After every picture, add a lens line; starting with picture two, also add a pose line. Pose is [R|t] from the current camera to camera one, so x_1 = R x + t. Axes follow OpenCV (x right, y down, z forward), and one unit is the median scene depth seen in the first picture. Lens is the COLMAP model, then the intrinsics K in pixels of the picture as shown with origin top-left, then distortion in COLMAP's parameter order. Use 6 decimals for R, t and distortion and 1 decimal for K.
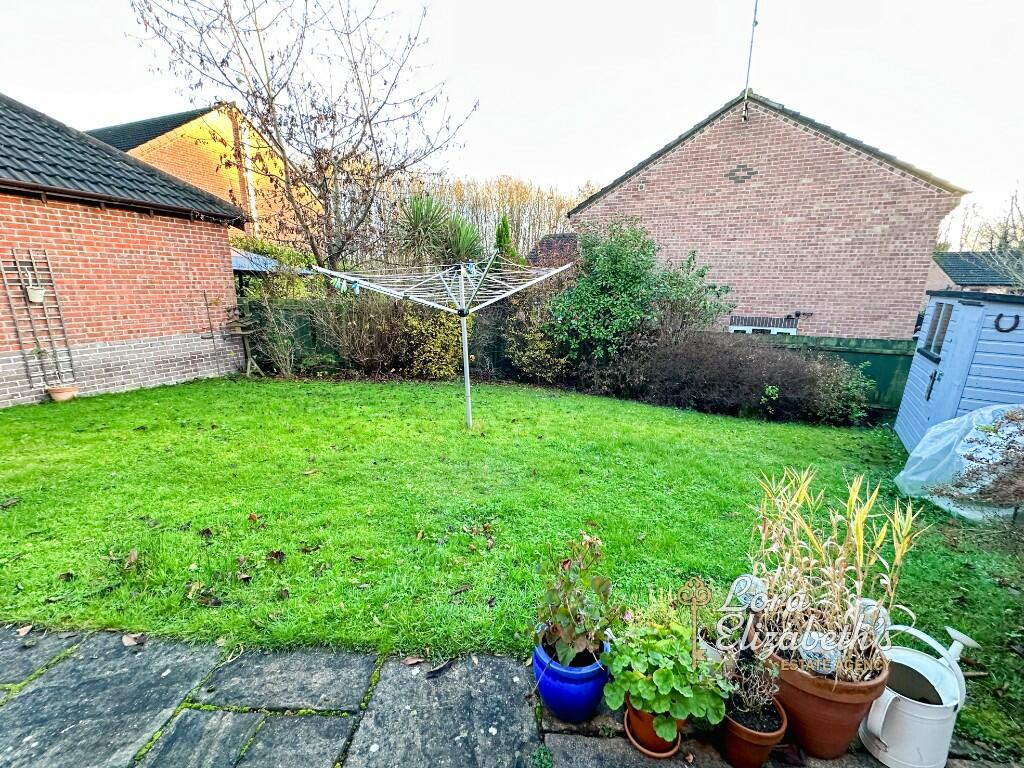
lens RADIAL K [[414.9, 0, 508.0], [0, 414.9, 381.3], [0, 0, 1]] dist [-0.004745, -0.000047]
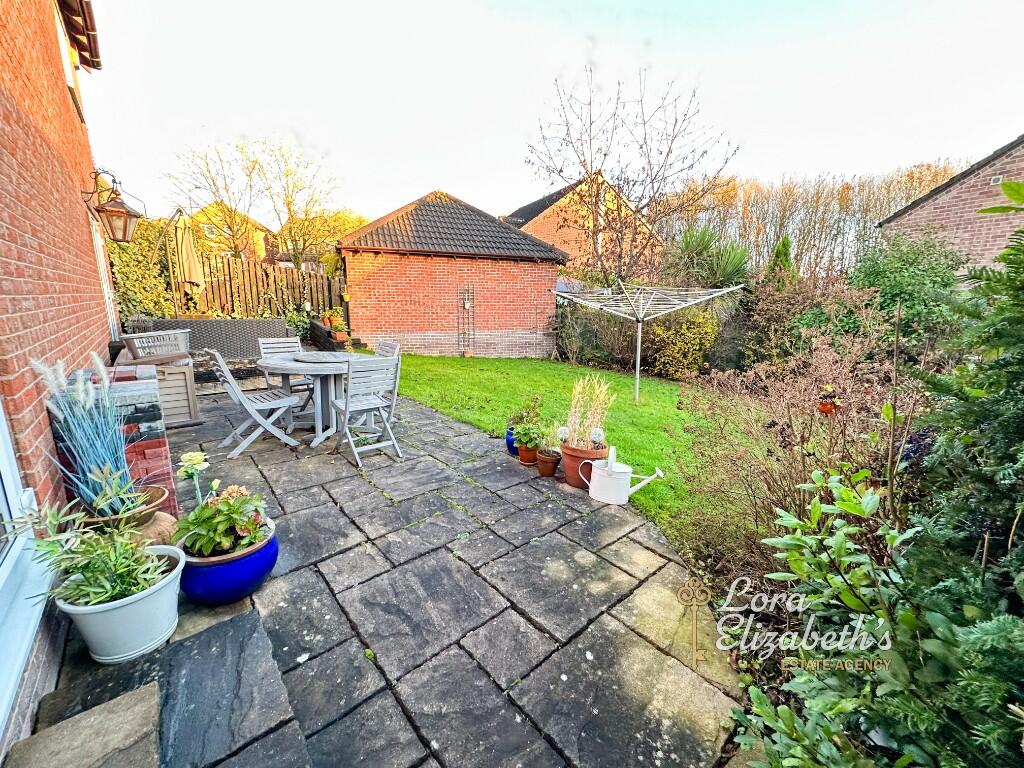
lens RADIAL K [[414.9, 0, 515.3], [0, 414.9, 381.4], [0, 0, 1]] dist [-0.004745, -0.000047]
pose [[0.692567, 0.139628, -0.707711, 0.408749], [-0.170260, 0.985009, 0.027721, 0.050943], [0.700973, 0.101297, 0.705958, -0.196389]]
